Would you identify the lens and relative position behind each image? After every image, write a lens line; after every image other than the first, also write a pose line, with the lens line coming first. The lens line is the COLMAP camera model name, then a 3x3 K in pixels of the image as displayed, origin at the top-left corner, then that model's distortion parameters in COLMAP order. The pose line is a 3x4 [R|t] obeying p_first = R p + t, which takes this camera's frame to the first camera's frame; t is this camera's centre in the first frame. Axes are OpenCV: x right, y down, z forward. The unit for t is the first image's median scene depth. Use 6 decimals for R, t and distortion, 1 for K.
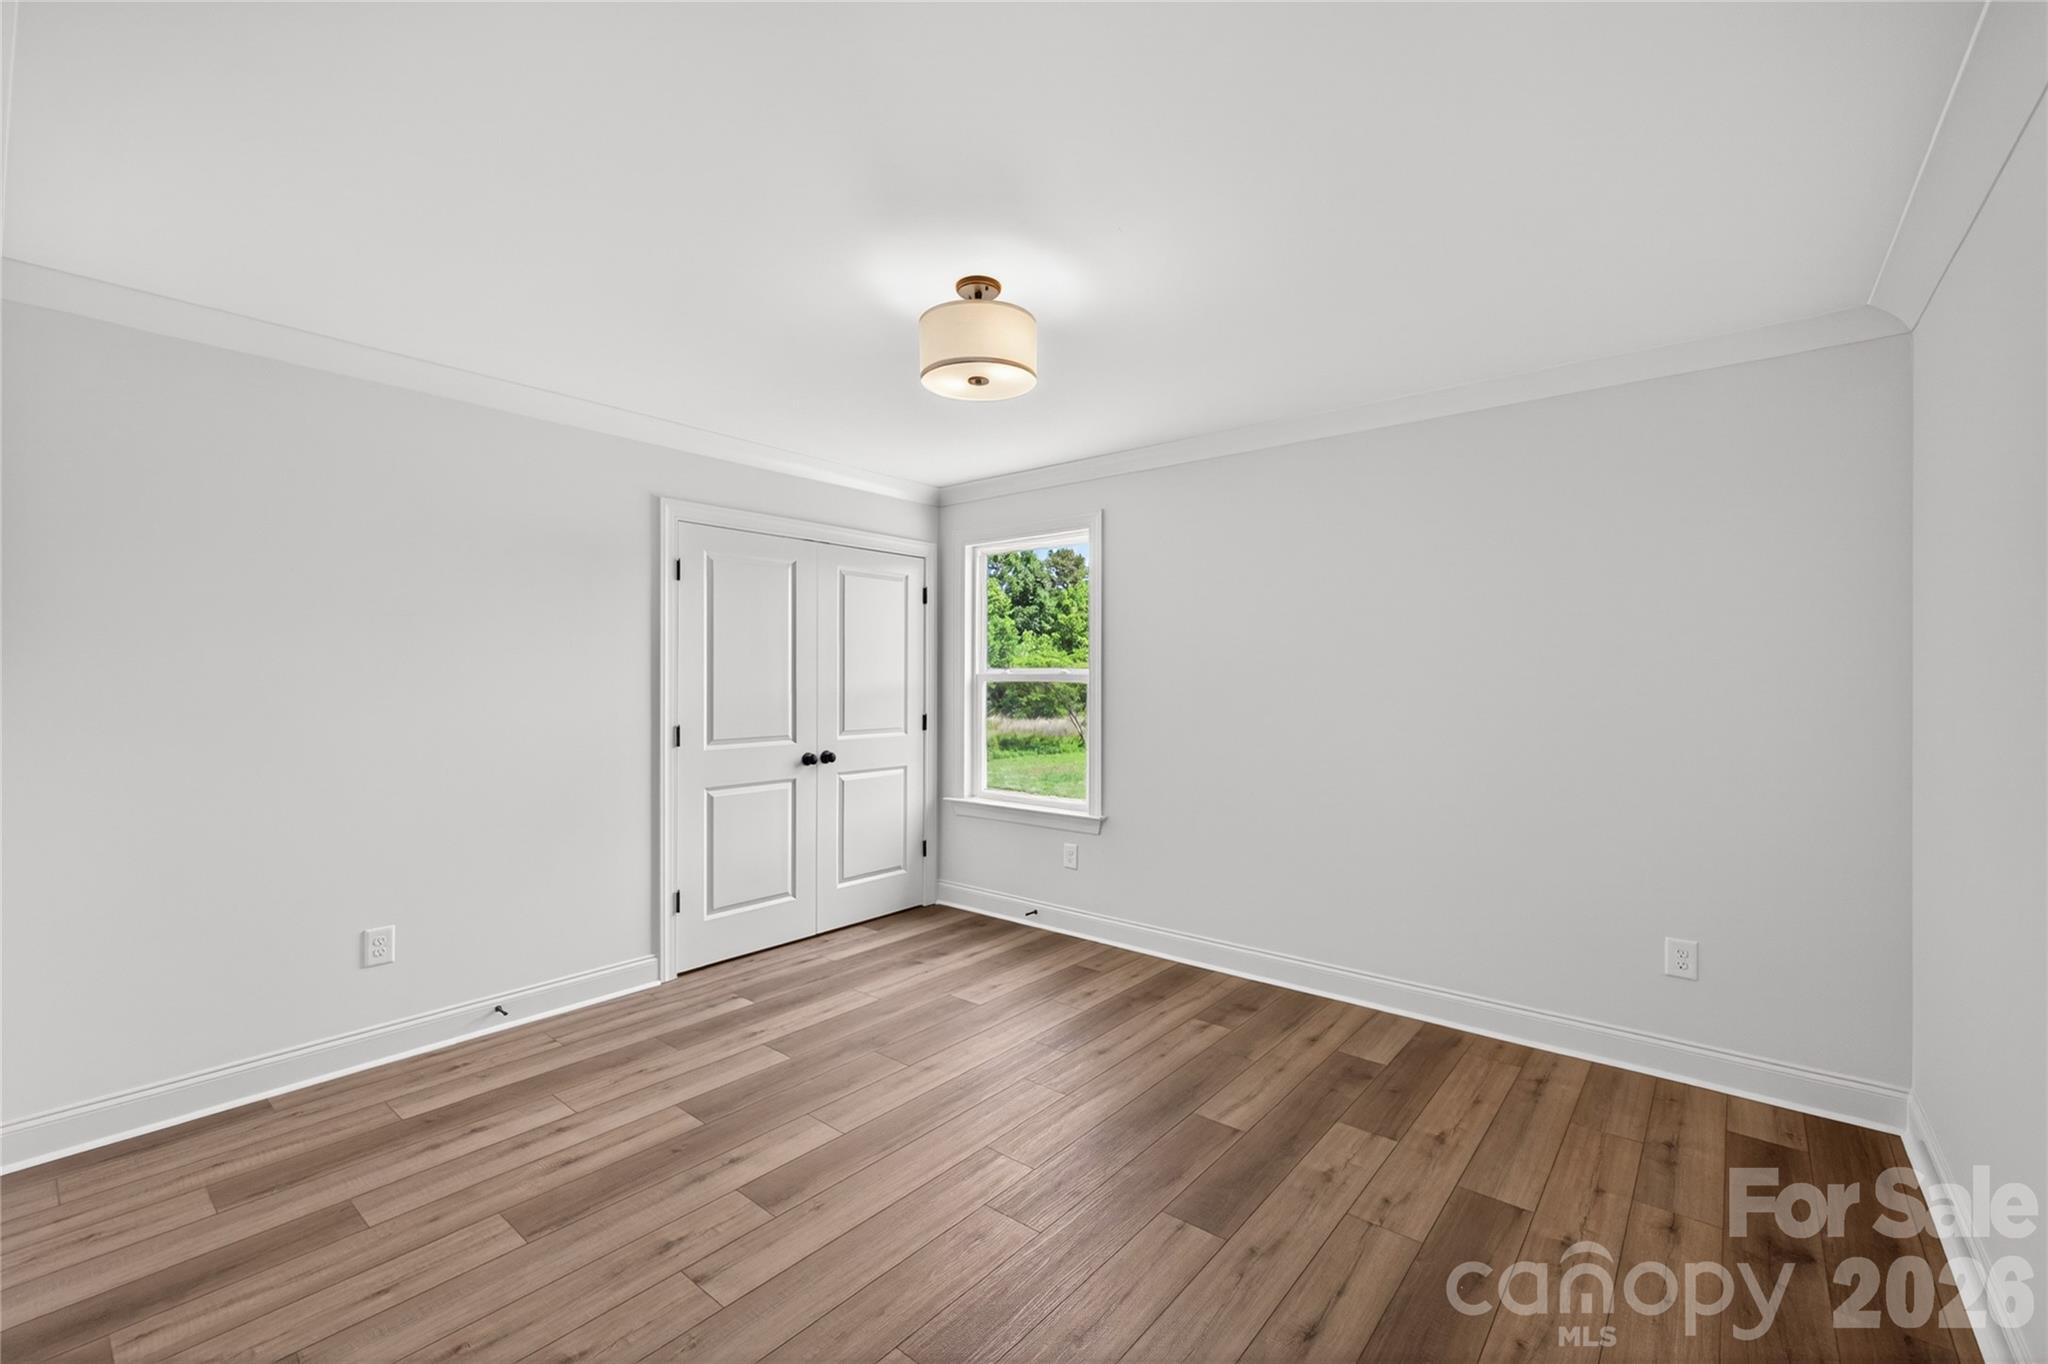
lens RADIAL K [[865.0, 0, 1021.3], [0, 865.0, 680.8], [0, 0, 1]] dist [0.012086, -0.001949]
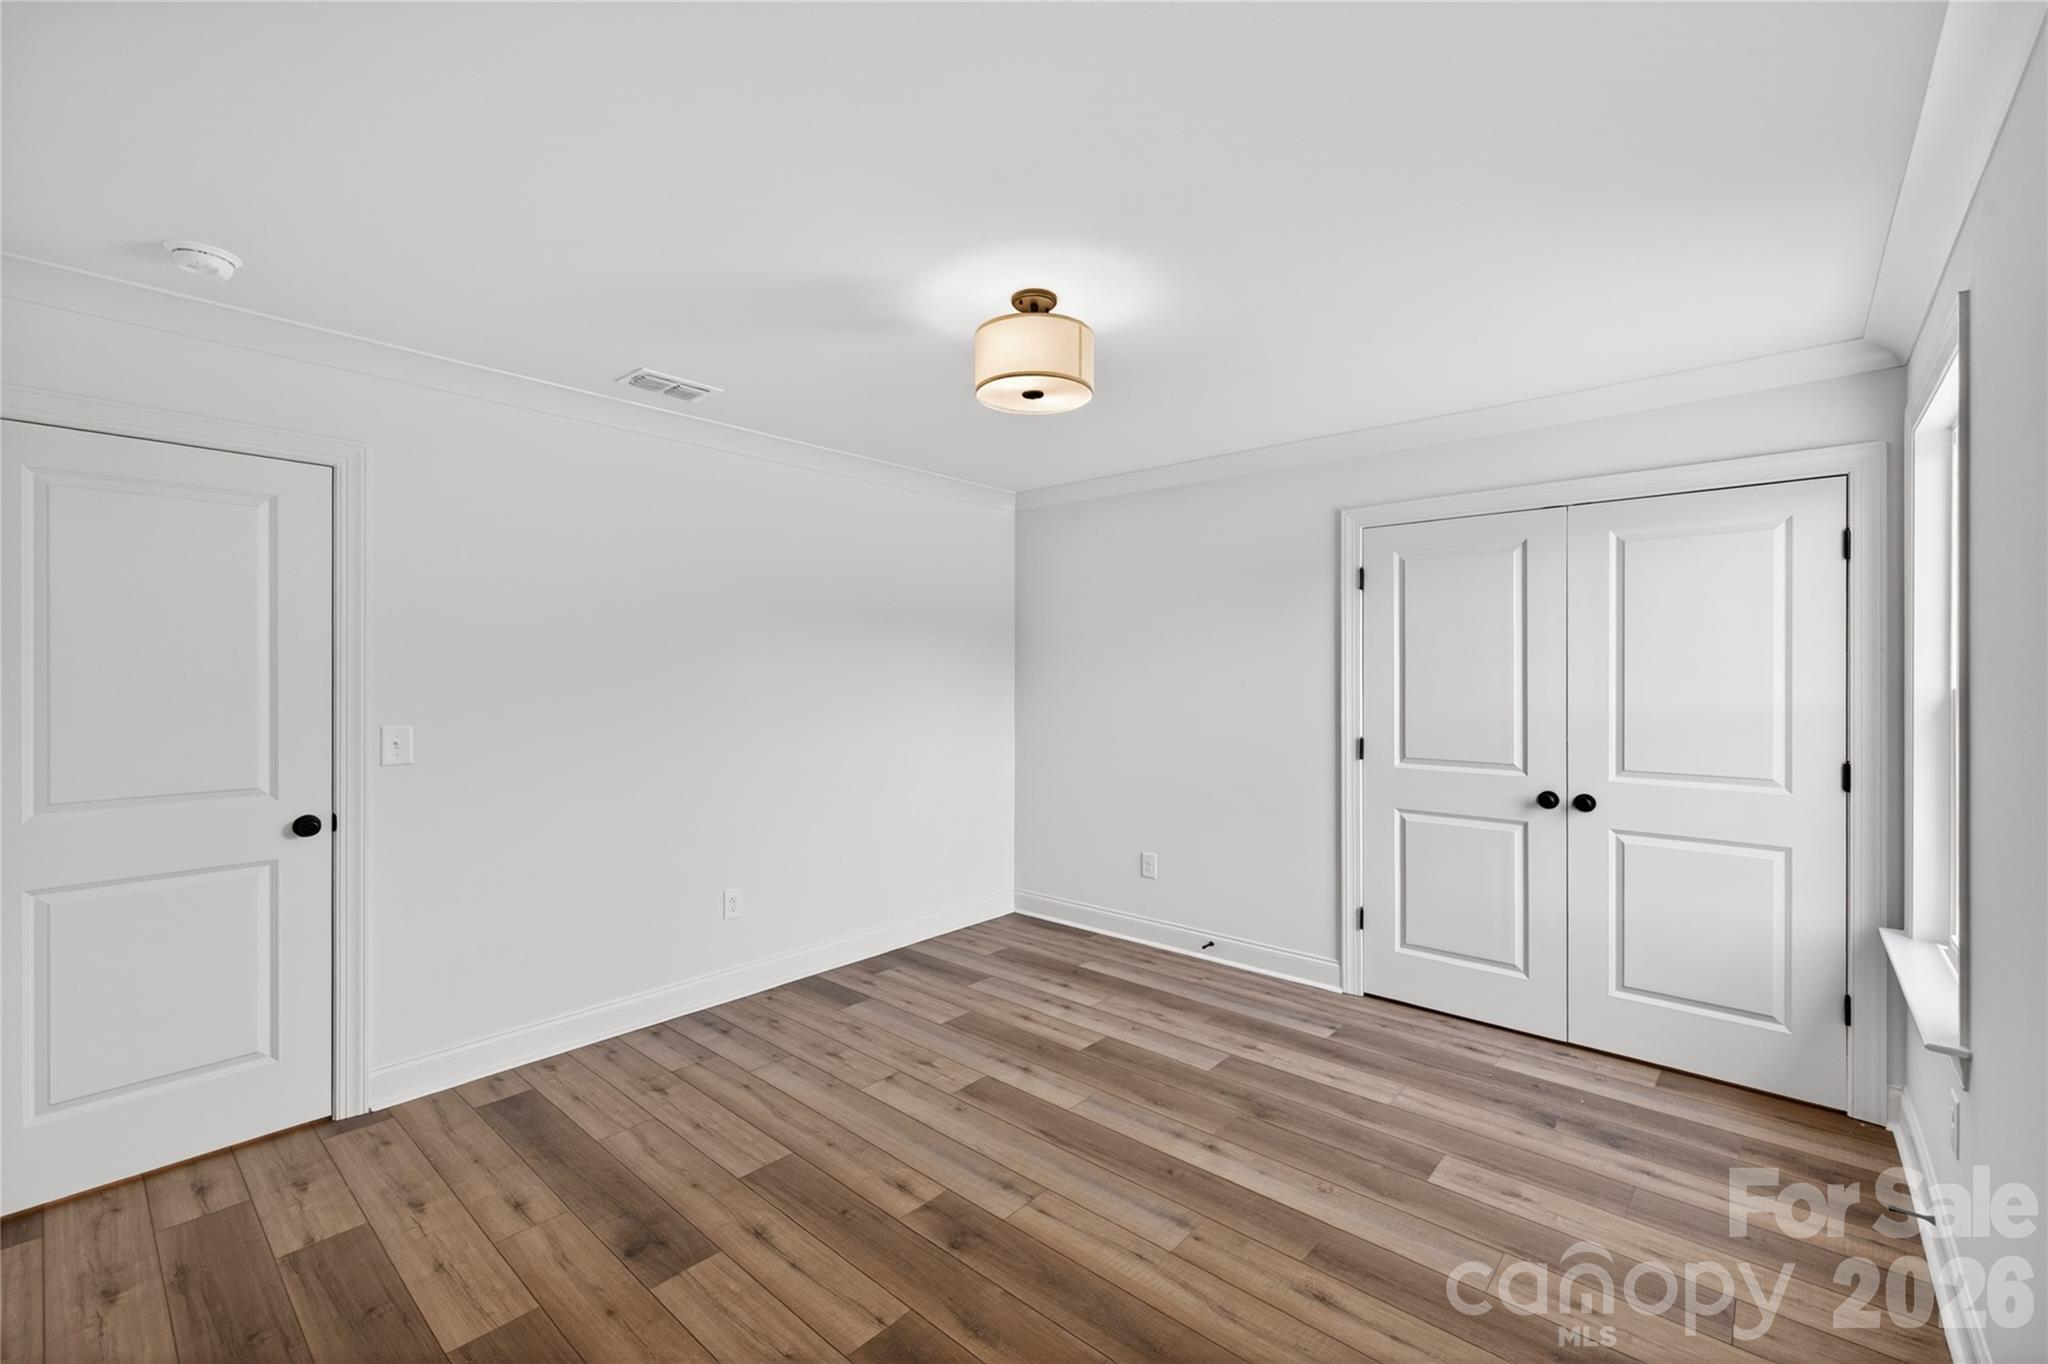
lens RADIAL K [[865.0, 0, 1021.5], [0, 865.0, 673.9], [0, 0, 1]] dist [0.012086, -0.001949]
pose [[-0.035243, 0.000227, -0.999379, 0.632256], [-0.005603, 0.999984, 0.000425, -0.019851], [0.999363, 0.005614, -0.035241, 0.694583]]
